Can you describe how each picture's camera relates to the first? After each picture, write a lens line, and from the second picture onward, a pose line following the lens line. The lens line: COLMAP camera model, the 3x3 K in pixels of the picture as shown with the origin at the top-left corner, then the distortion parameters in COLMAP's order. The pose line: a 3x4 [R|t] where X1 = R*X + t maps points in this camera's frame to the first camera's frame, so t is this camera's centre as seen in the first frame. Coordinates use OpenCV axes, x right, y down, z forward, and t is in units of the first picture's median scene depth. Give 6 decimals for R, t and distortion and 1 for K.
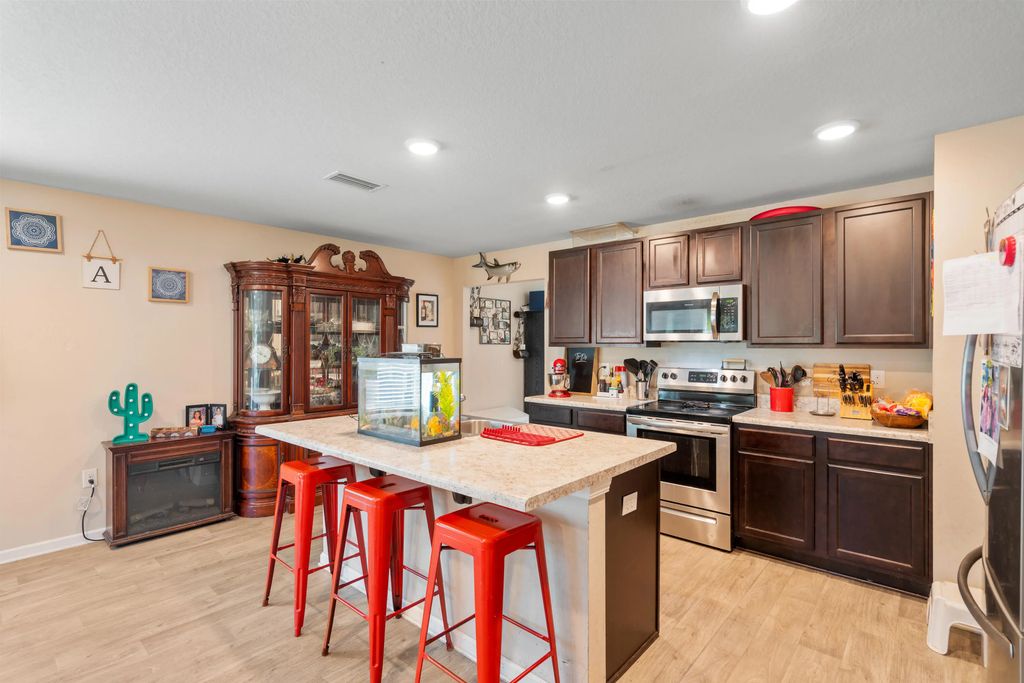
lens RADIAL K [[489.1, 0, 492.5], [0, 489.1, 343.8], [0, 0, 1]] dist [0.003048, 0.002083]
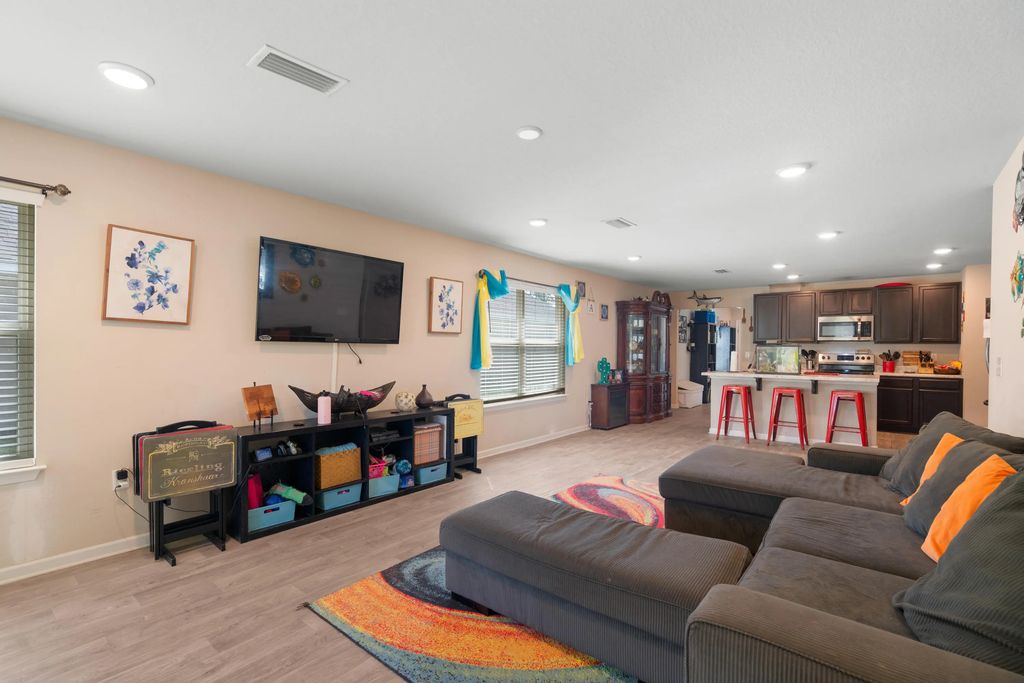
lens RADIAL K [[463.2, 0, 498.5], [0, 463.2, 347.3], [0, 0, 1]] dist [-0.002310, 0.001130]
pose [[0.998893, 0.008517, 0.046257, -1.282984], [-0.008597, 0.999962, 0.001538, 0.035840], [-0.046242, -0.001934, 0.998928, -1.027571]]
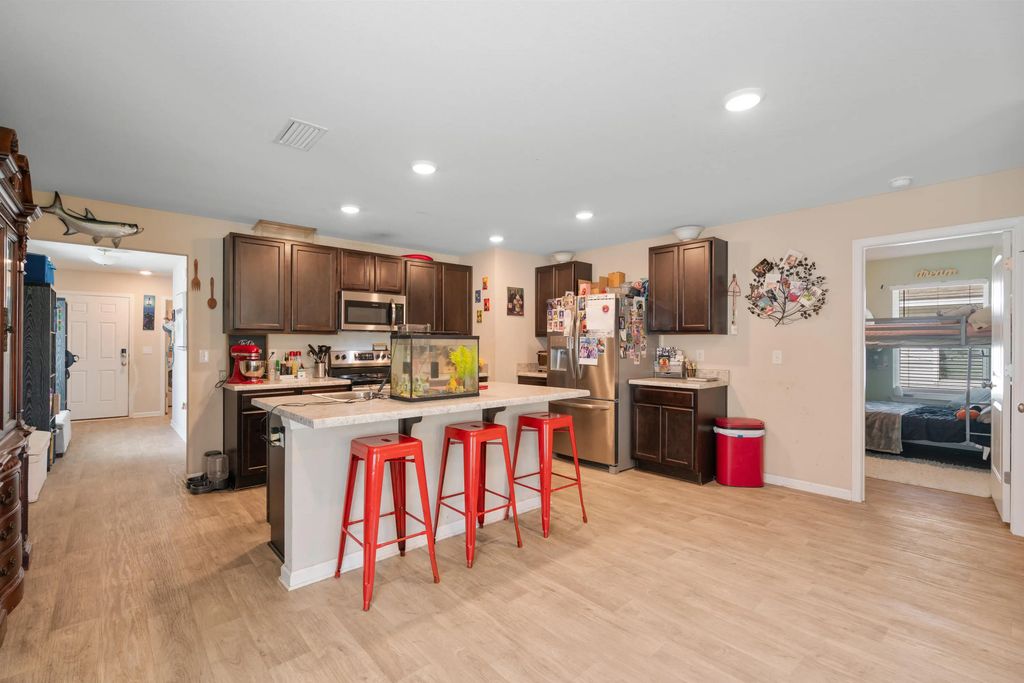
lens RADIAL K [[463.2, 0, 511.4], [0, 463.2, 344.0], [0, 0, 1]] dist [-0.002310, 0.001130]
pose [[0.097733, 0.007240, 0.995186, -0.947018], [-0.001120, 0.999974, -0.007165, 0.044642], [-0.995212, -0.000414, 0.097739, 0.488663]]
